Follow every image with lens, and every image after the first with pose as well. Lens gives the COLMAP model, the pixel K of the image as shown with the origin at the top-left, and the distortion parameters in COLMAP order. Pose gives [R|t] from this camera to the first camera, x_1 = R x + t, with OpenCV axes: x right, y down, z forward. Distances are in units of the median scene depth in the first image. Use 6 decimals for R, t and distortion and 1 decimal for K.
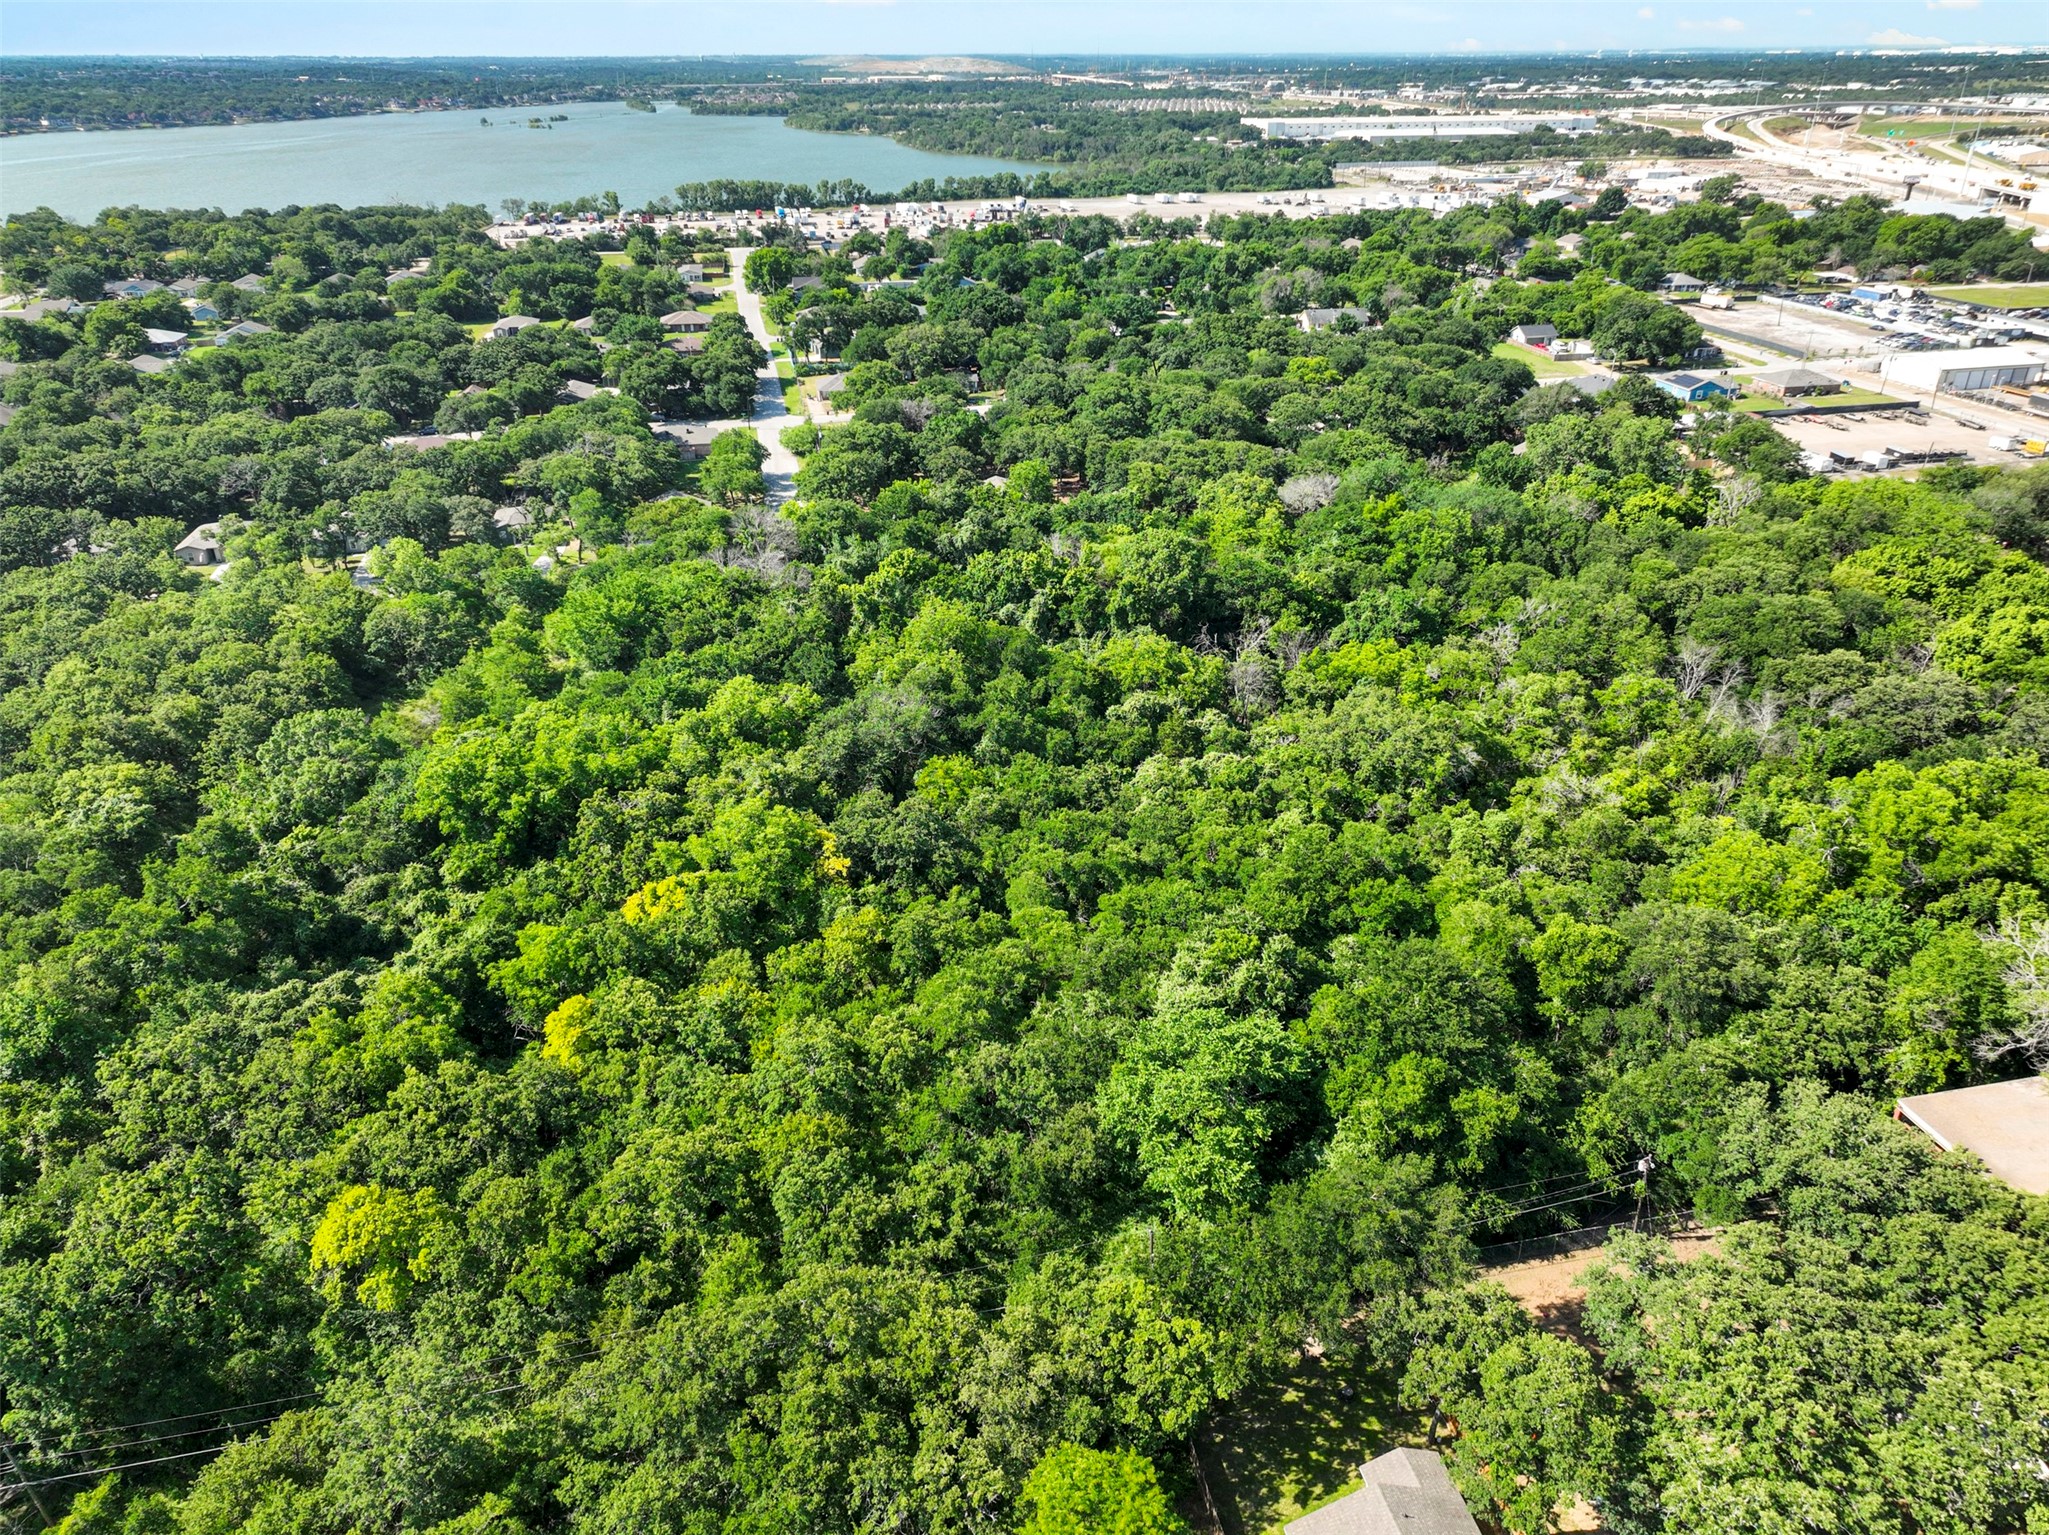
lens RADIAL K [[1437.5, 0, 1030.4], [0, 1437.5, 769.5], [0, 0, 1]] dist [-0.005175, 0.023564]
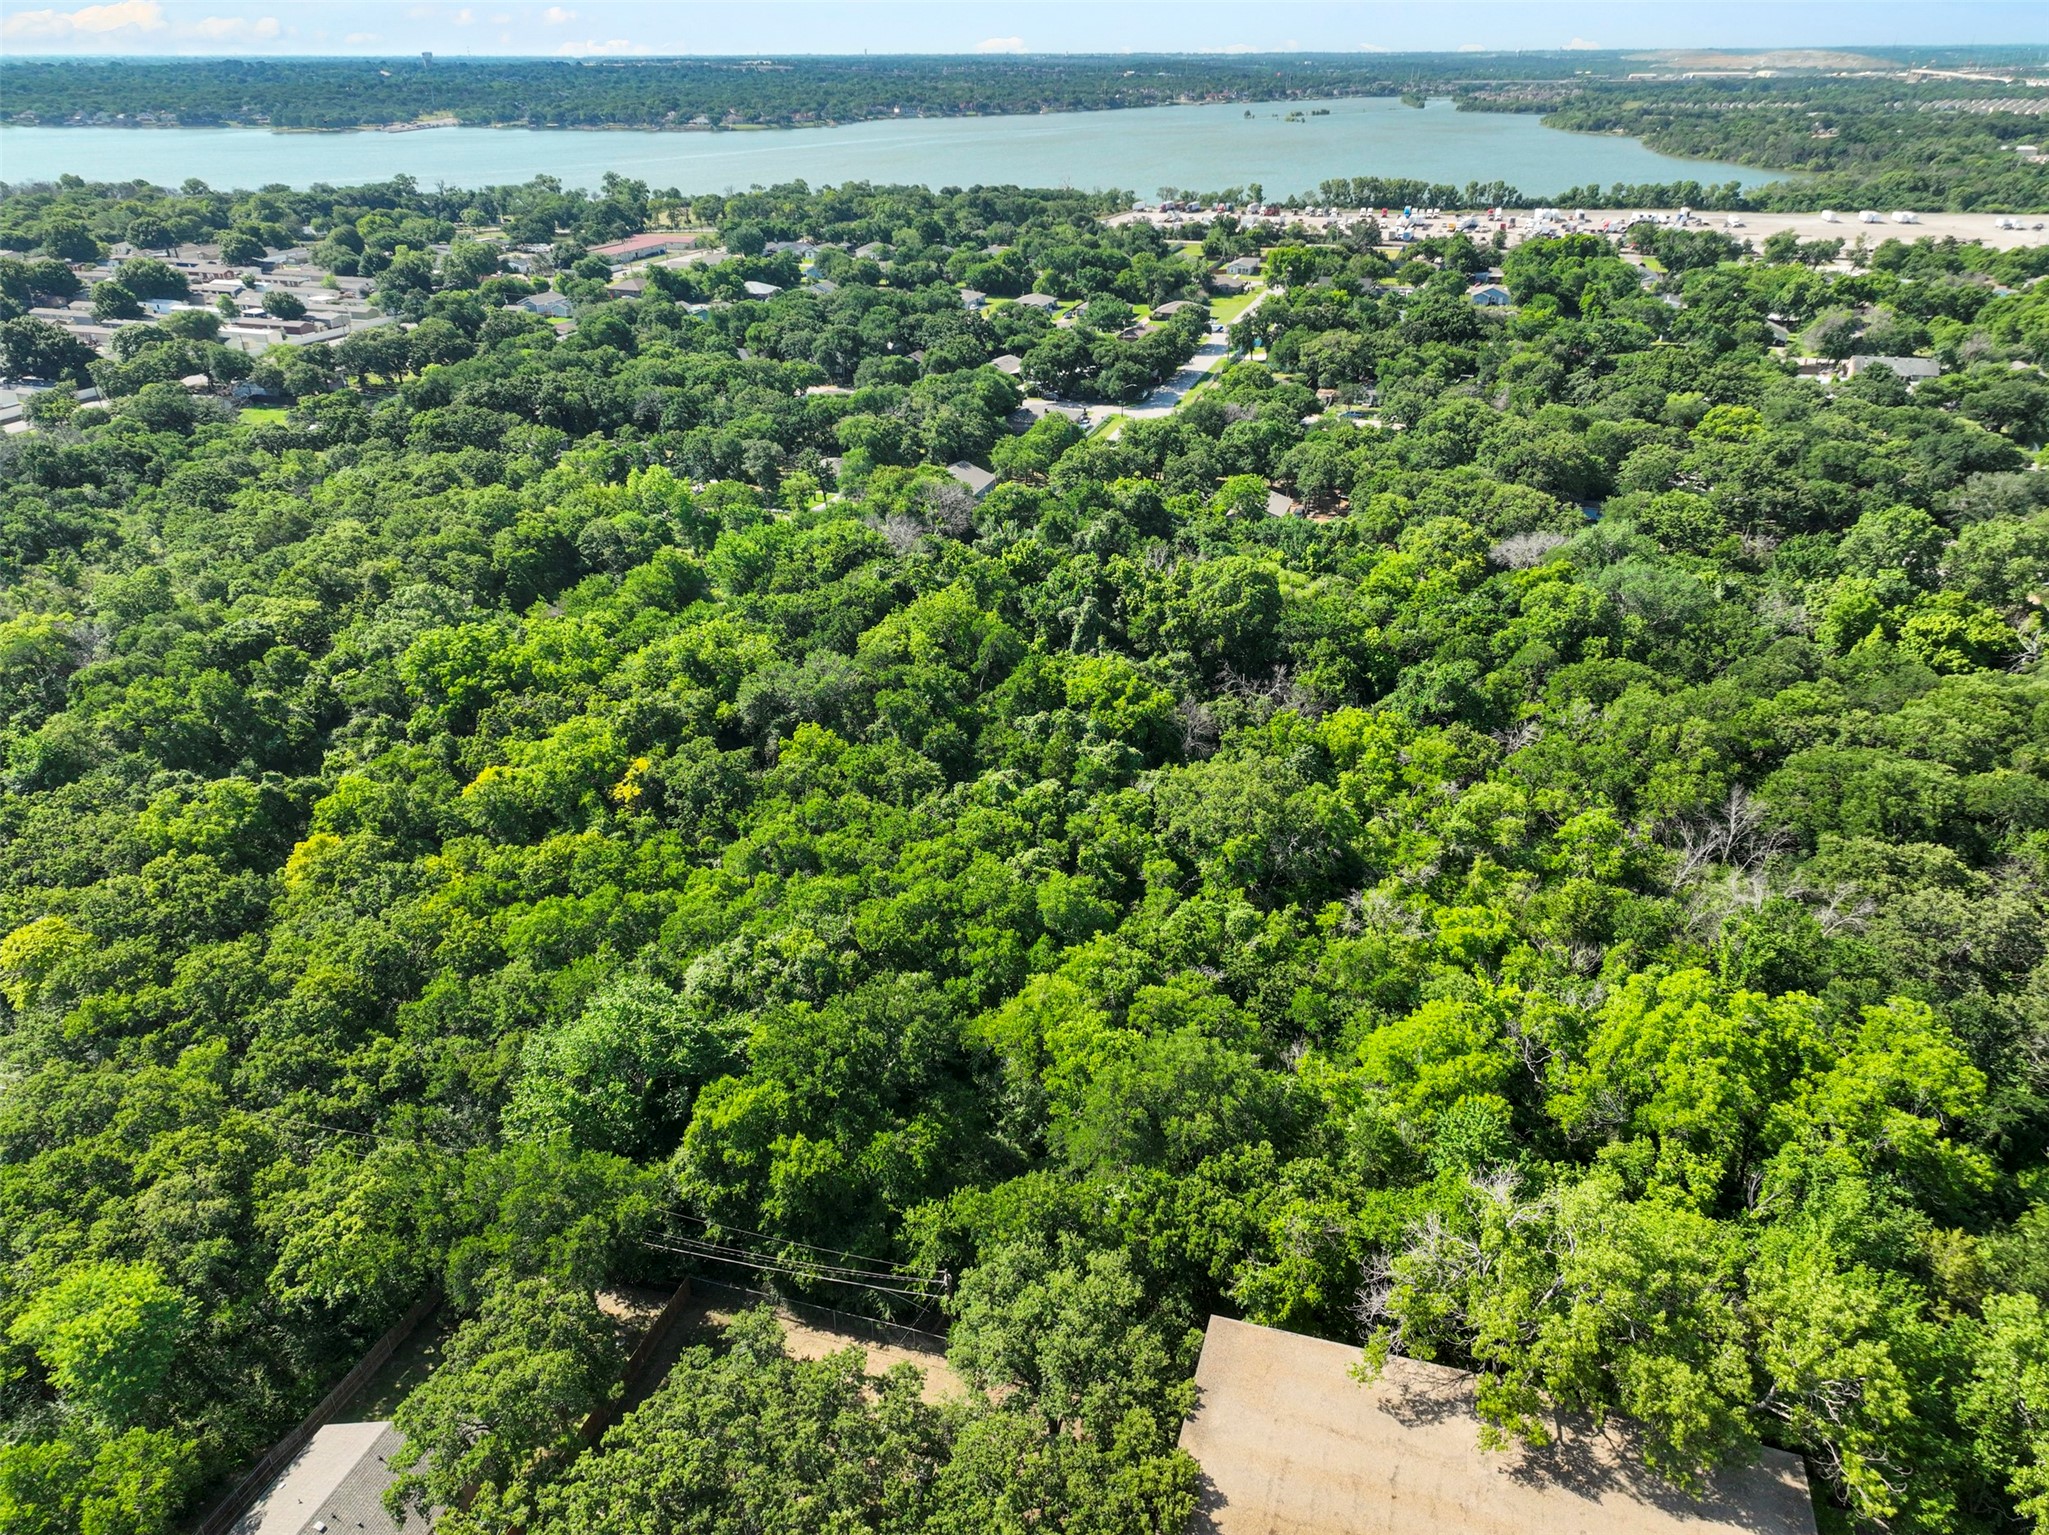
lens RADIAL K [[1437.5, 0, 1030.4], [0, 1437.5, 769.5], [0, 0, 1]] dist [-0.005175, 0.023564]
pose [[0.873486, 0.219264, -0.434679, 0.204810], [-0.218067, 0.974475, 0.053346, -0.025349], [0.435280, 0.048192, 0.899004, 0.047332]]
